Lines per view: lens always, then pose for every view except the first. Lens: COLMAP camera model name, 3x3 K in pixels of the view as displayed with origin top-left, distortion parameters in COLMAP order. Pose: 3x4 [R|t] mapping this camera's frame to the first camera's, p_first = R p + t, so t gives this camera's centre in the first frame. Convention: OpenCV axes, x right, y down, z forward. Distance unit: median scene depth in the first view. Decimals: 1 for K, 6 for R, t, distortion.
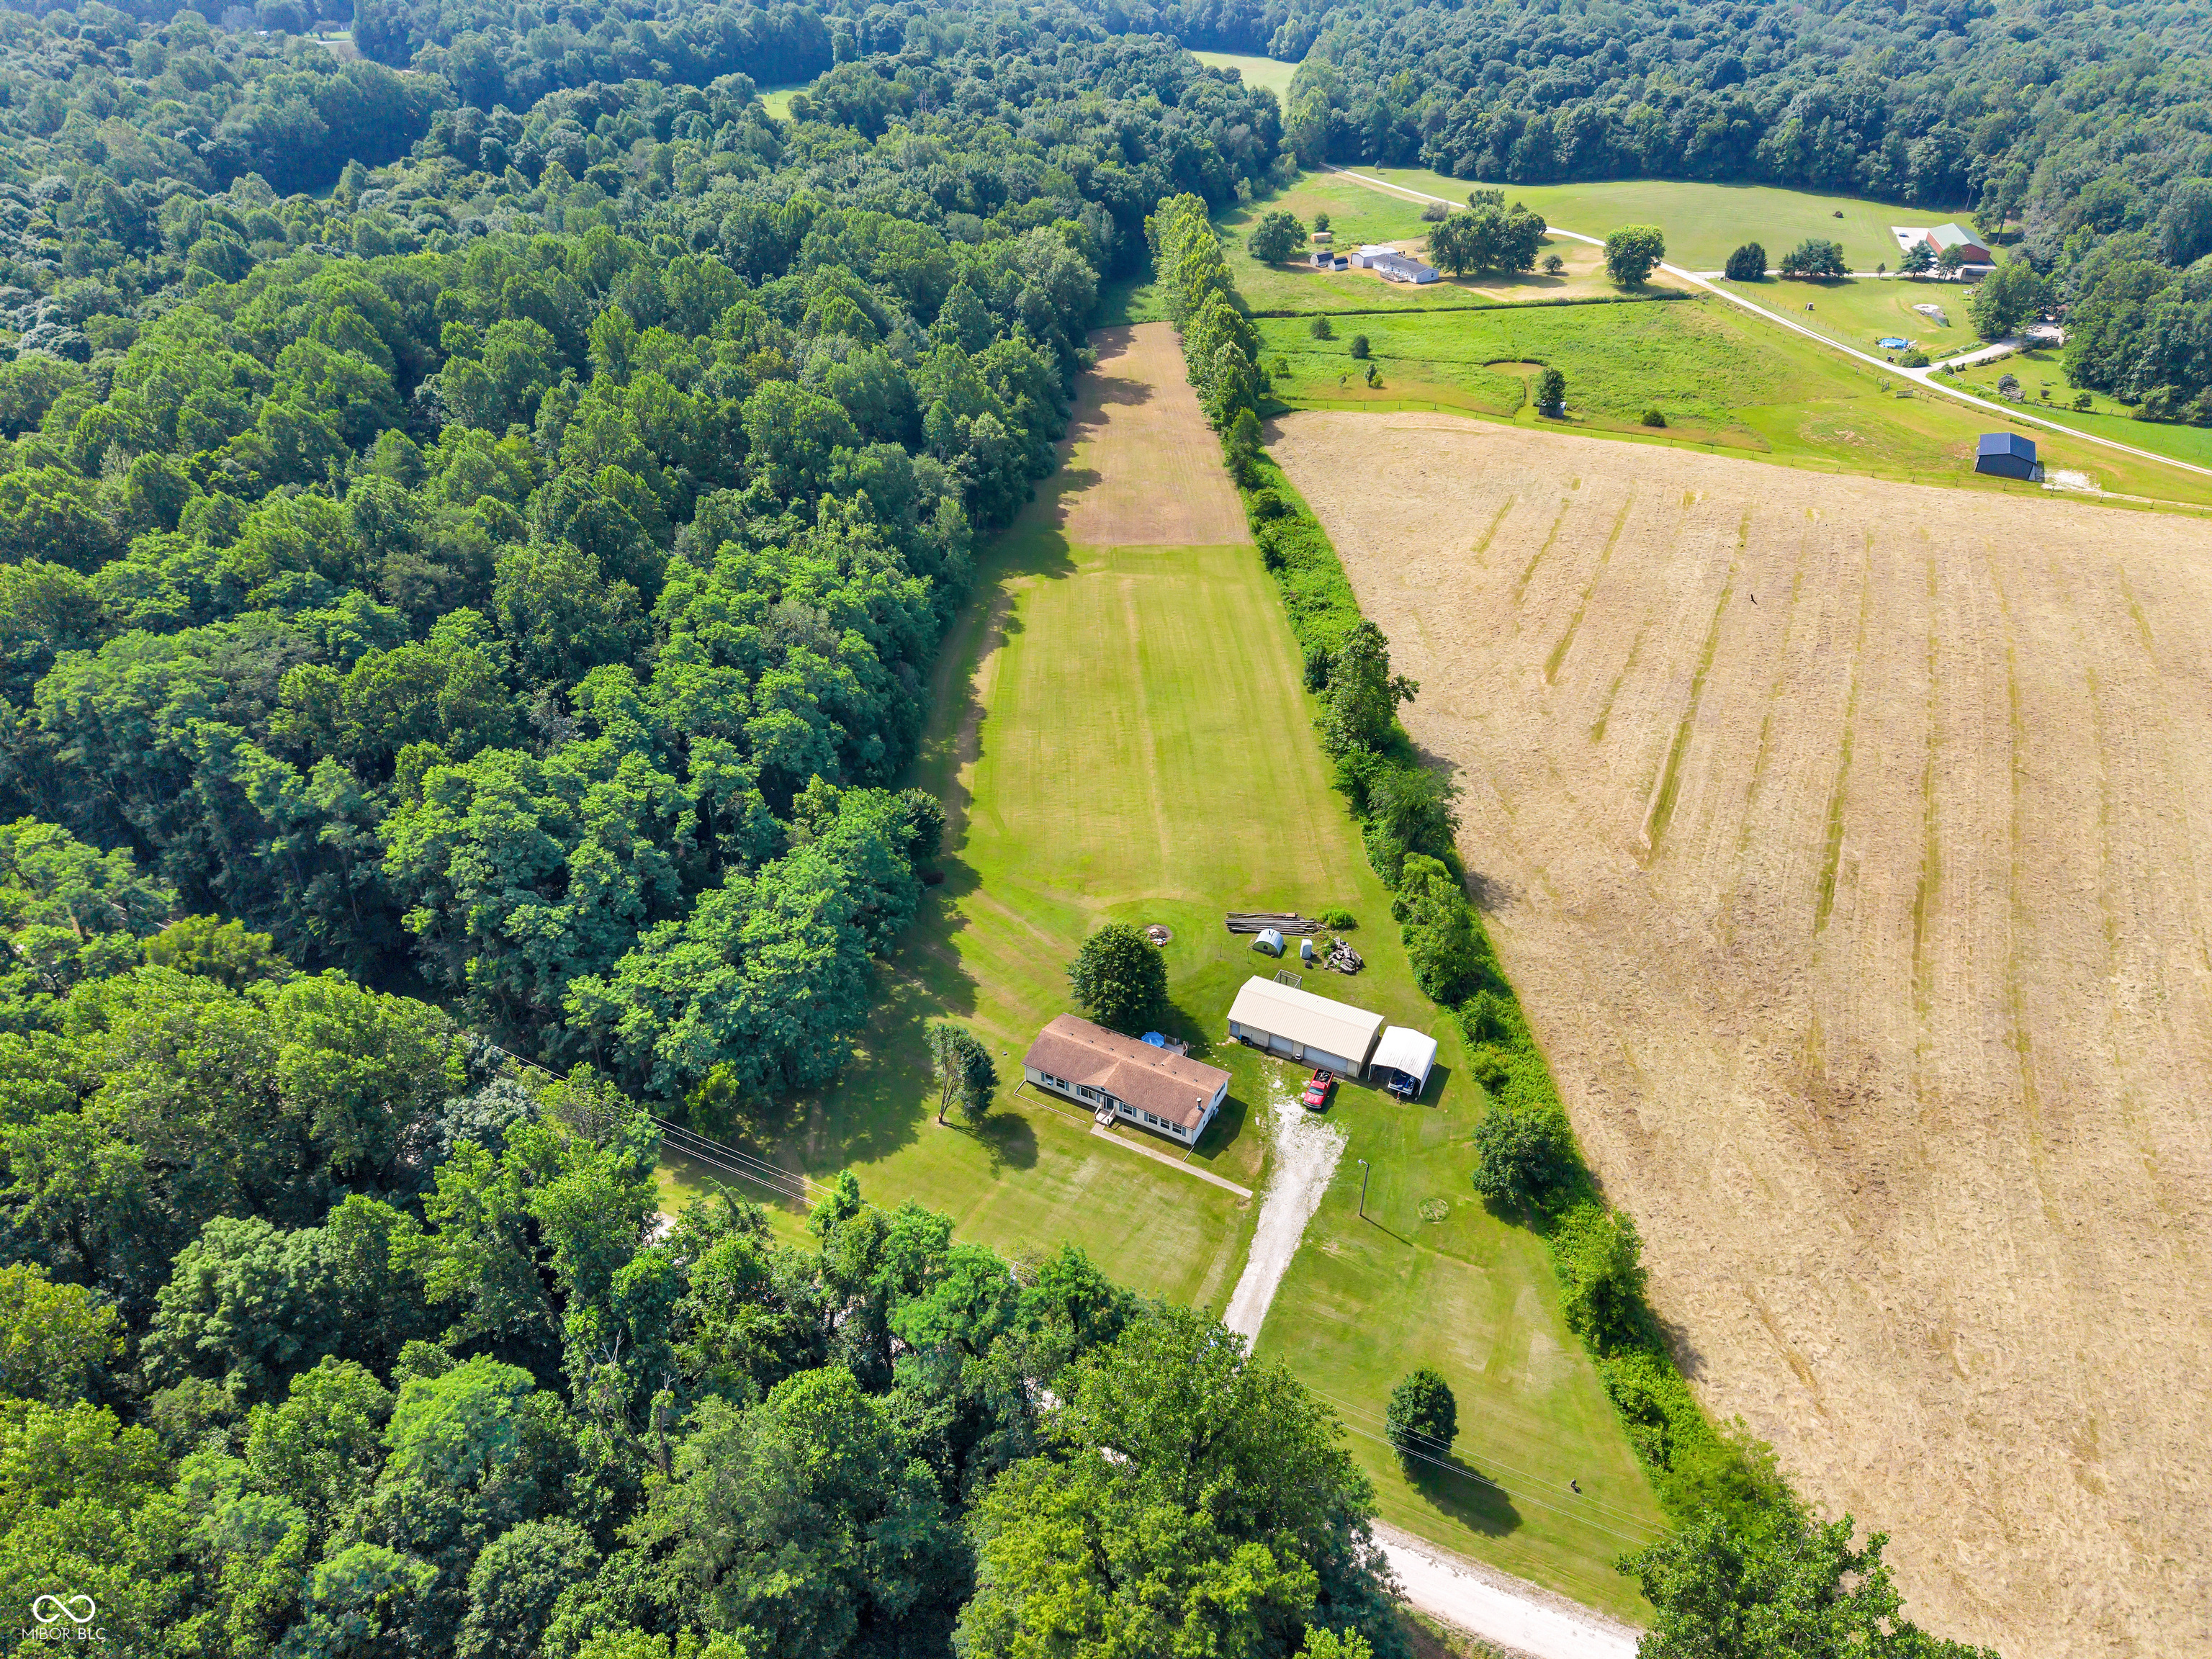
lens RADIAL K [[1514.6, 0, 1106.0], [0, 1514.6, 829.5], [0, 0, 1]] dist [0.005293, -0.002380]
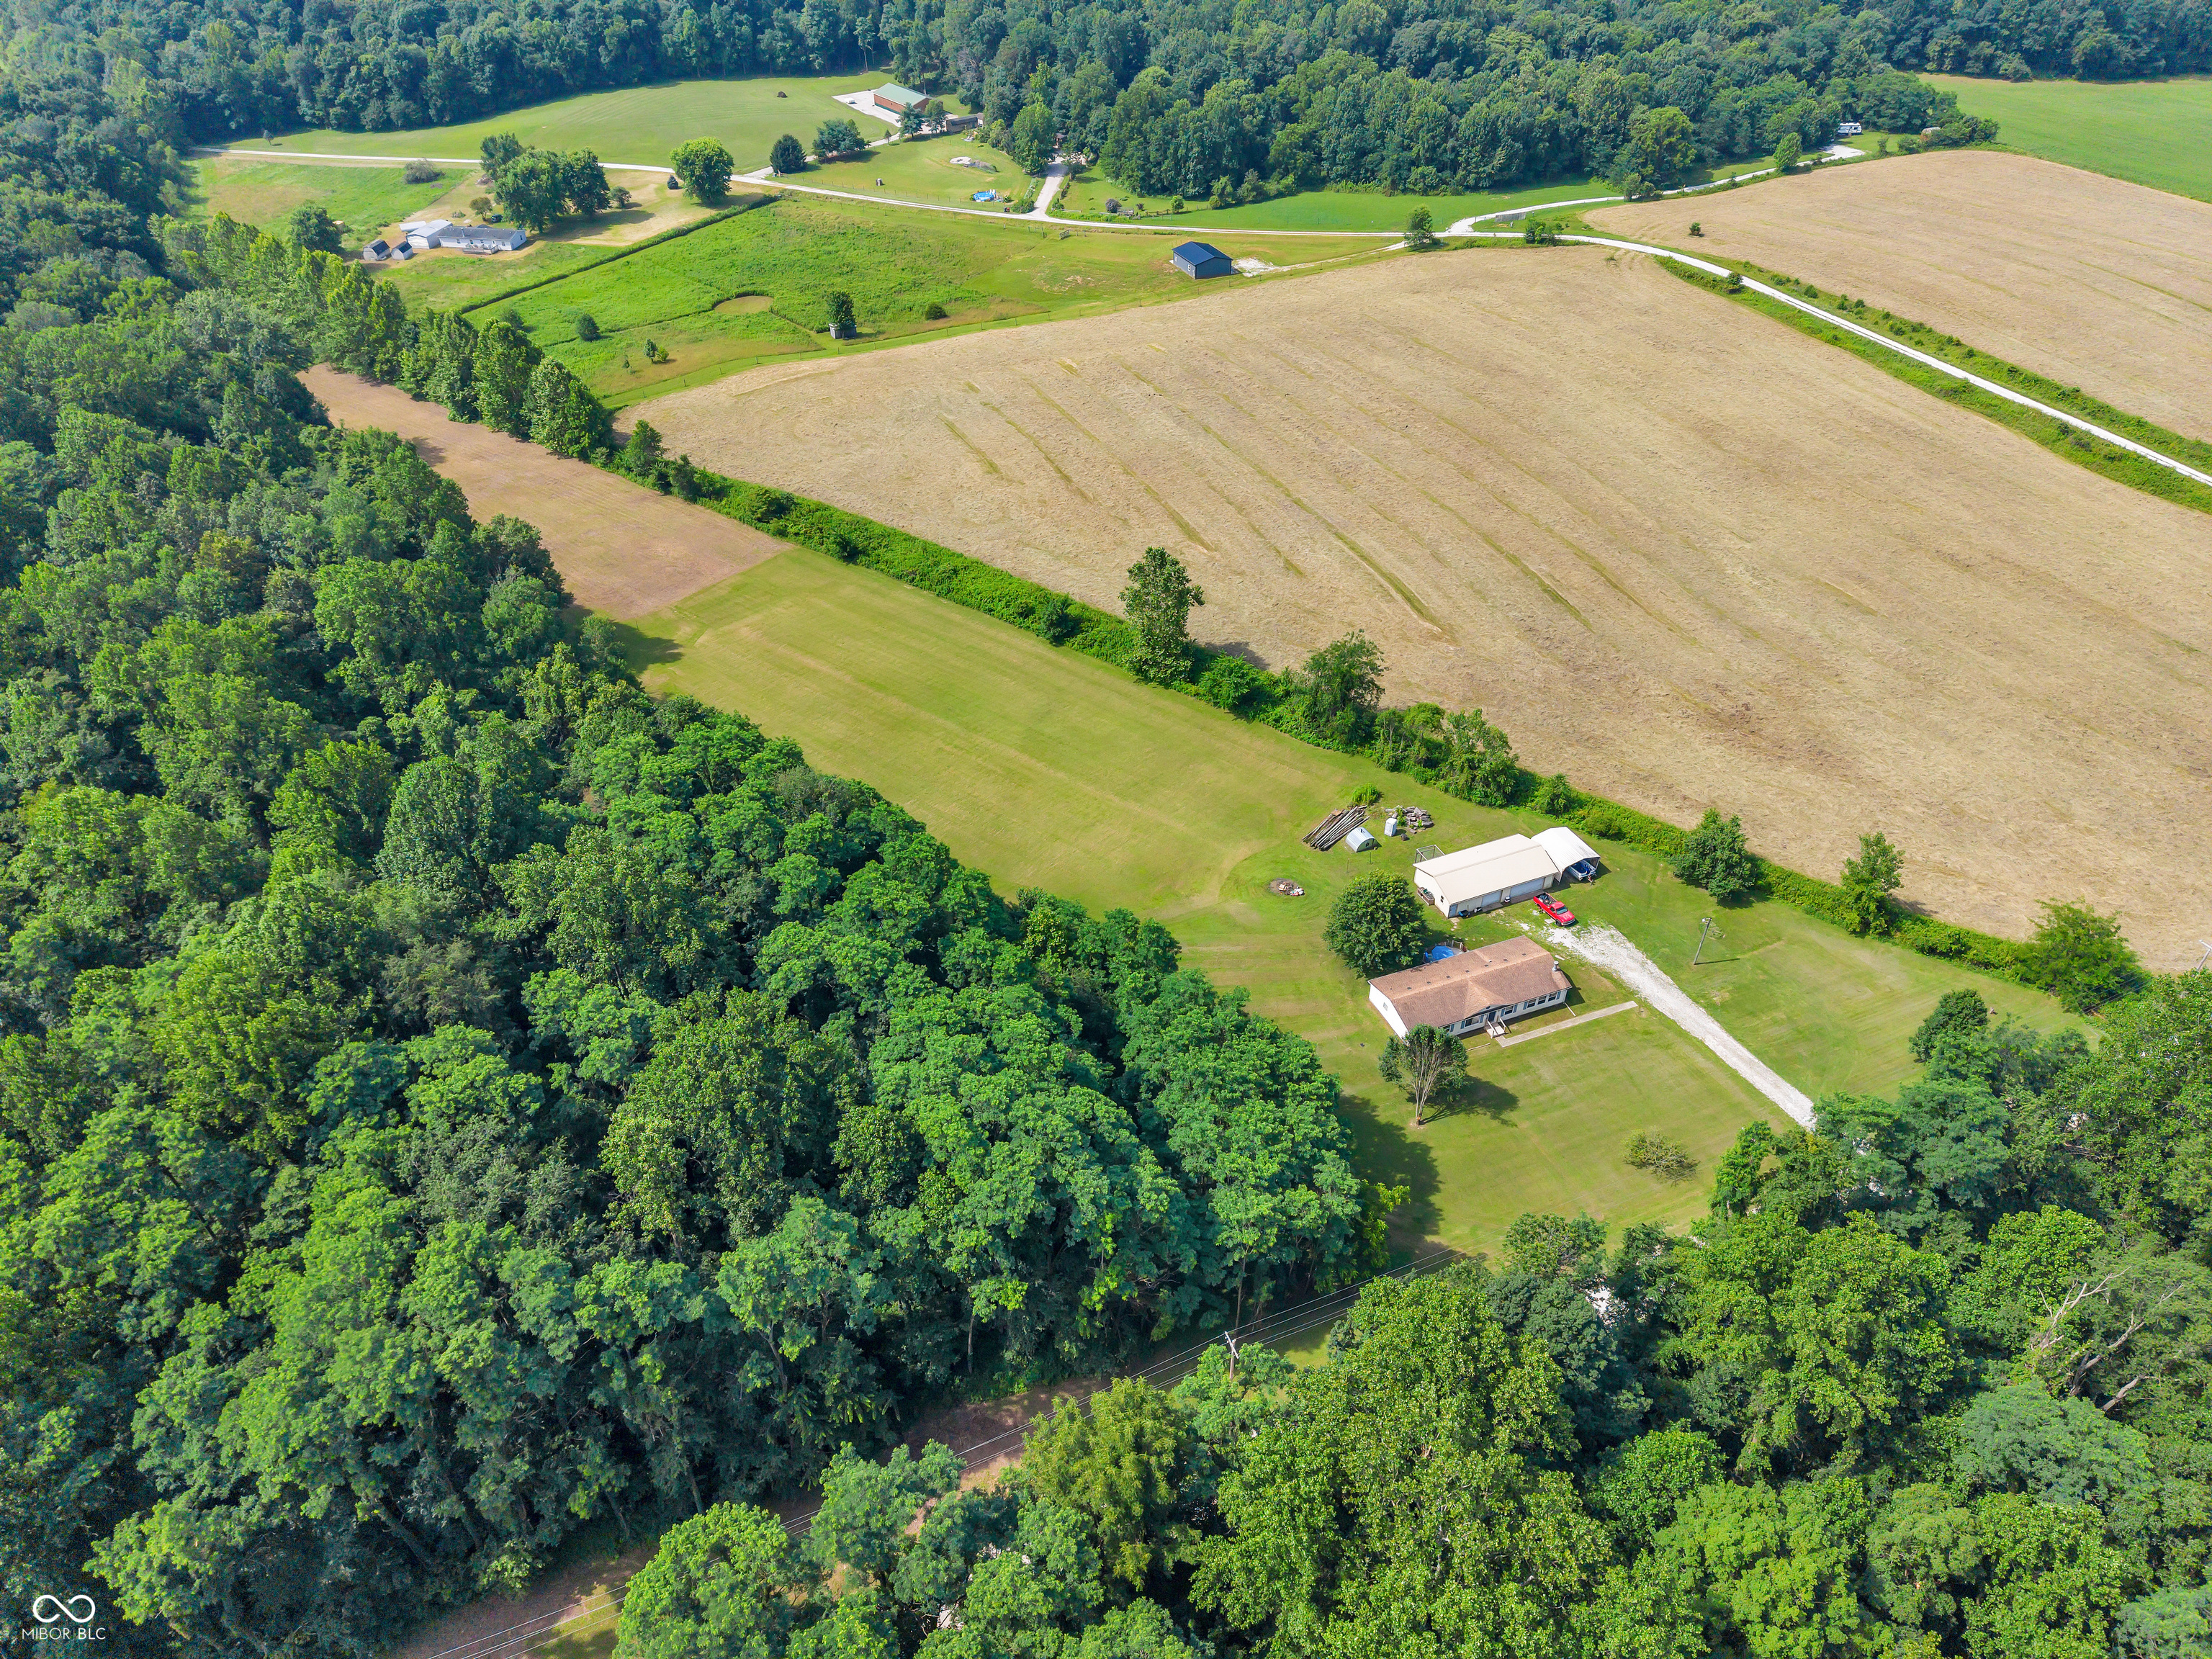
lens RADIAL K [[1514.6, 0, 1106.0], [0, 1514.6, 829.5], [0, 0, 1]] dist [0.005293, -0.002380]
pose [[0.633102, -0.474593, 0.611508, -0.589391], [0.436099, 0.871374, 0.224778, -0.225773], [-0.639531, 0.124371, 0.758639, 0.275550]]
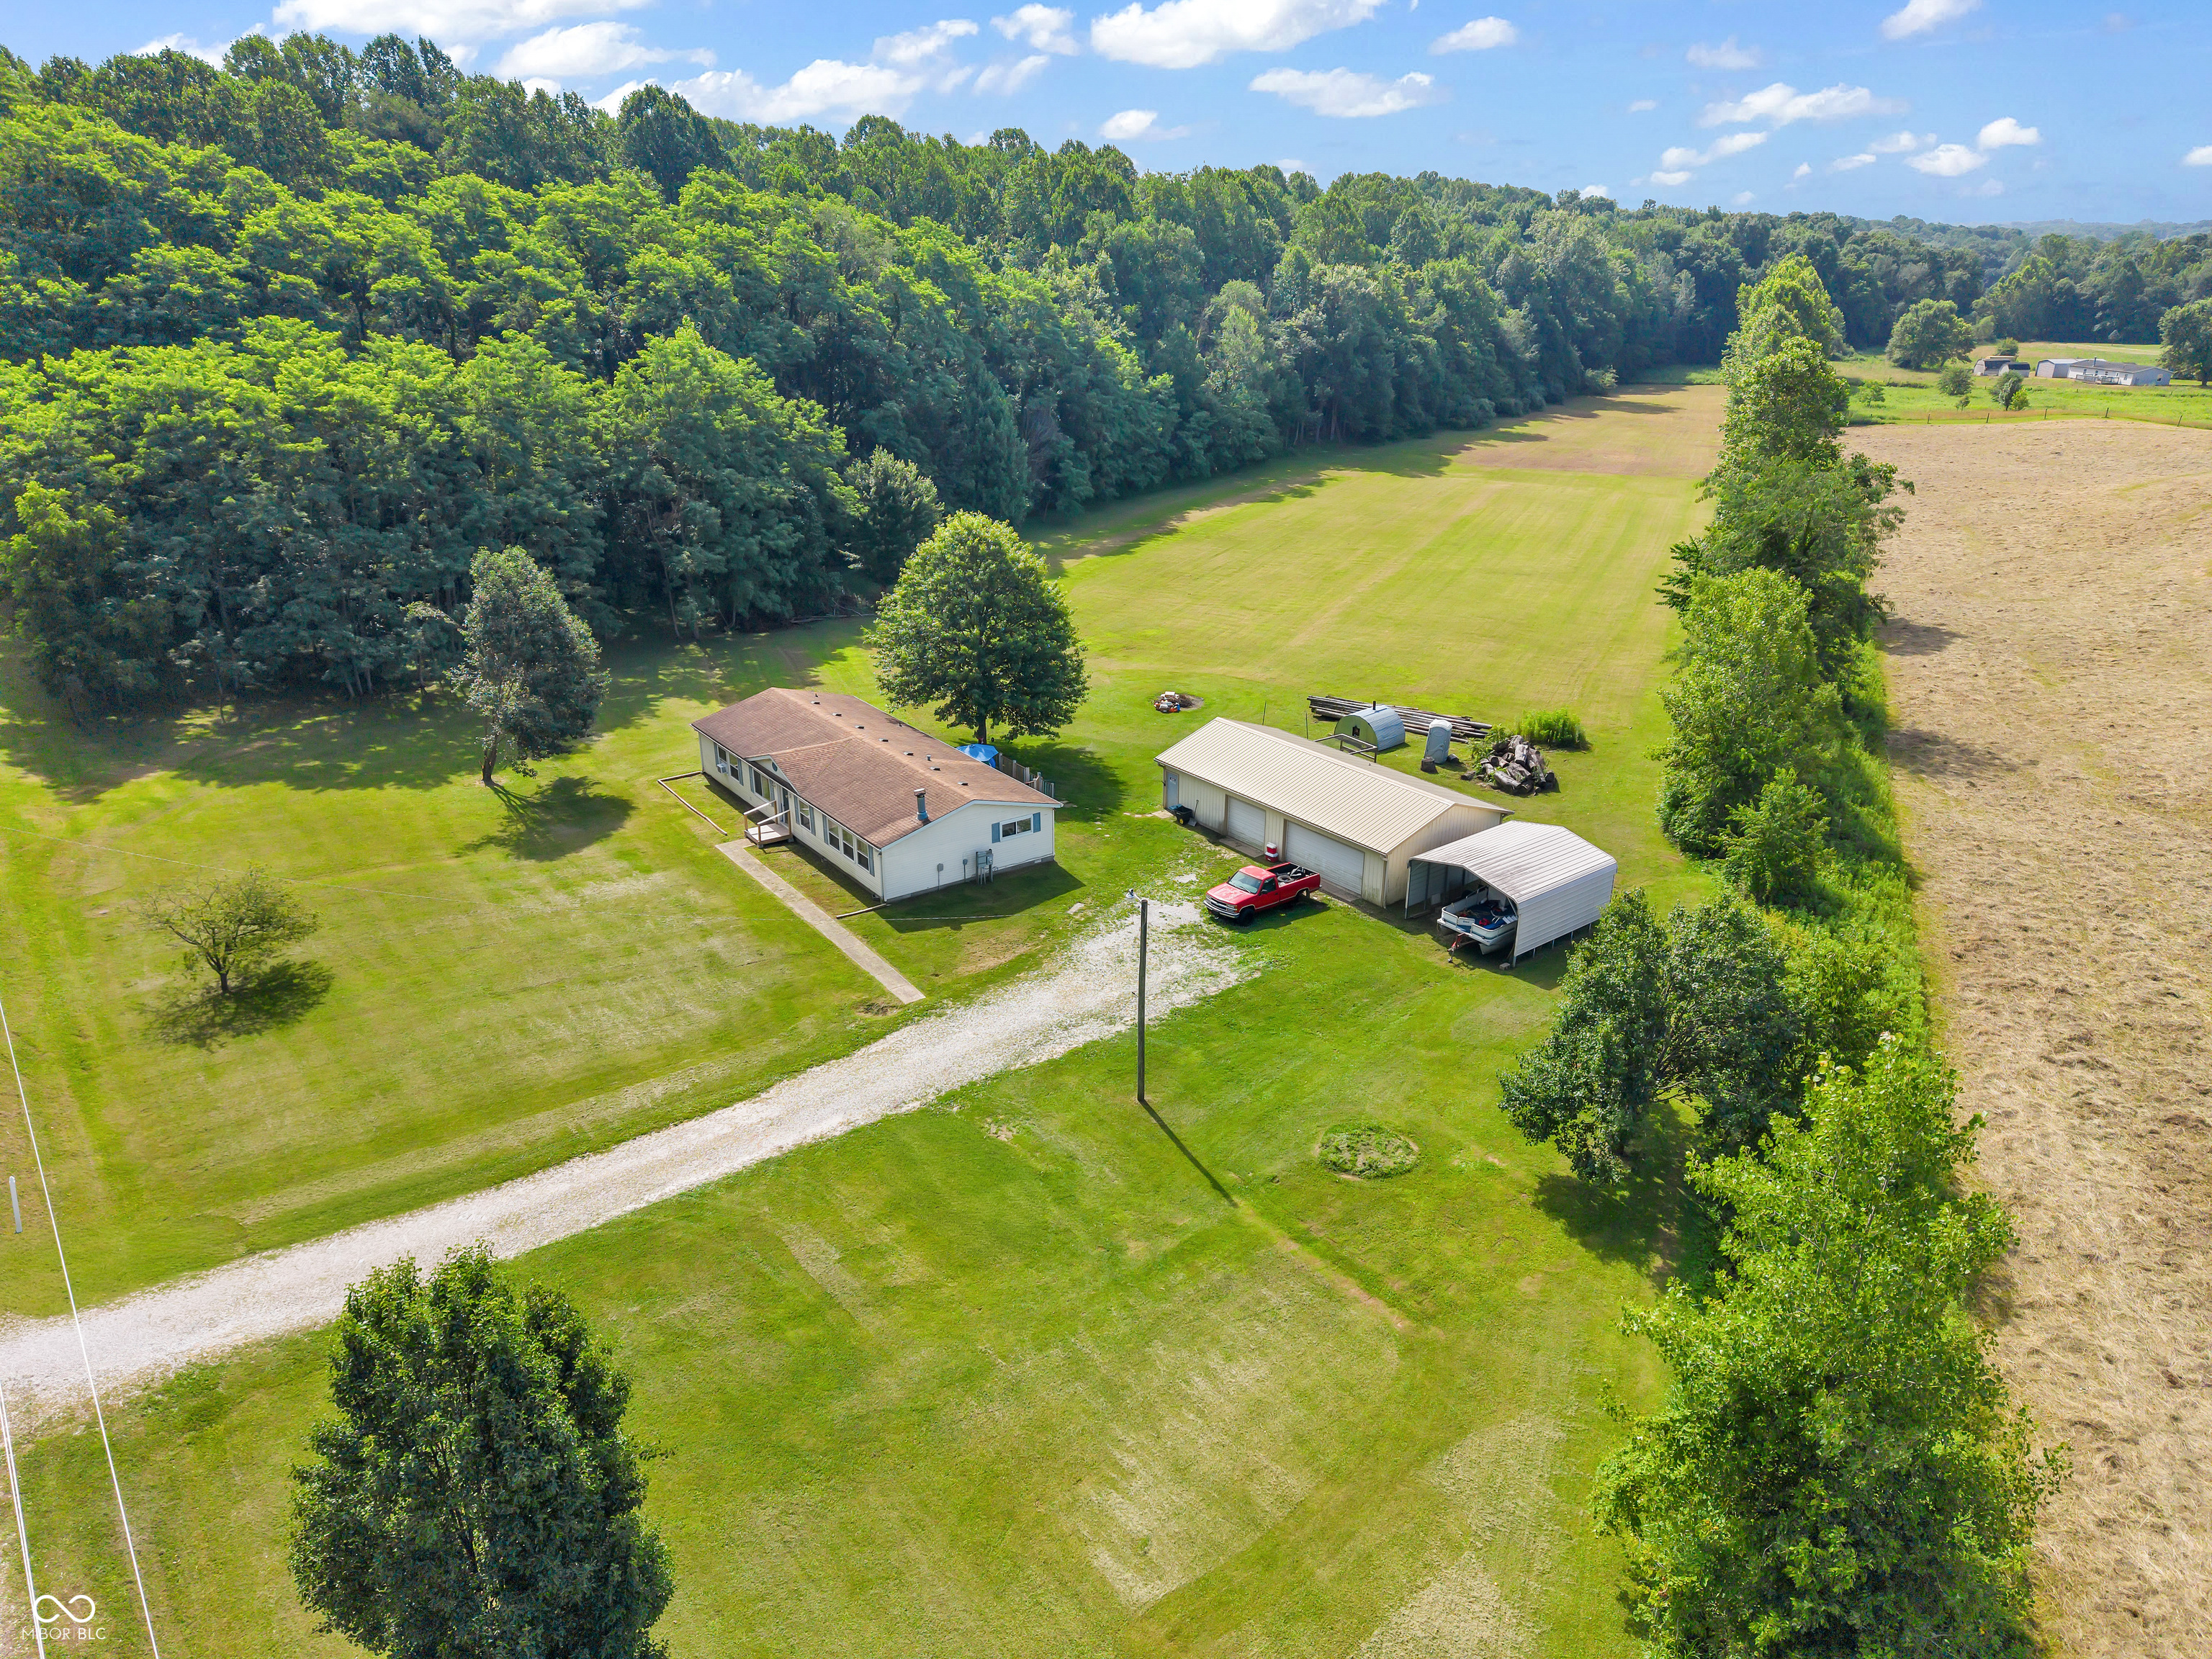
lens RADIAL K [[1514.6, 0, 1106.0], [0, 1514.6, 829.5], [0, 0, 1]] dist [0.005293, -0.002380]
pose [[0.891070, 0.162227, -0.423882, 0.214675], [-0.259357, 0.948433, -0.182231, 0.190498], [0.372461, 0.272318, 0.887195, 0.502330]]
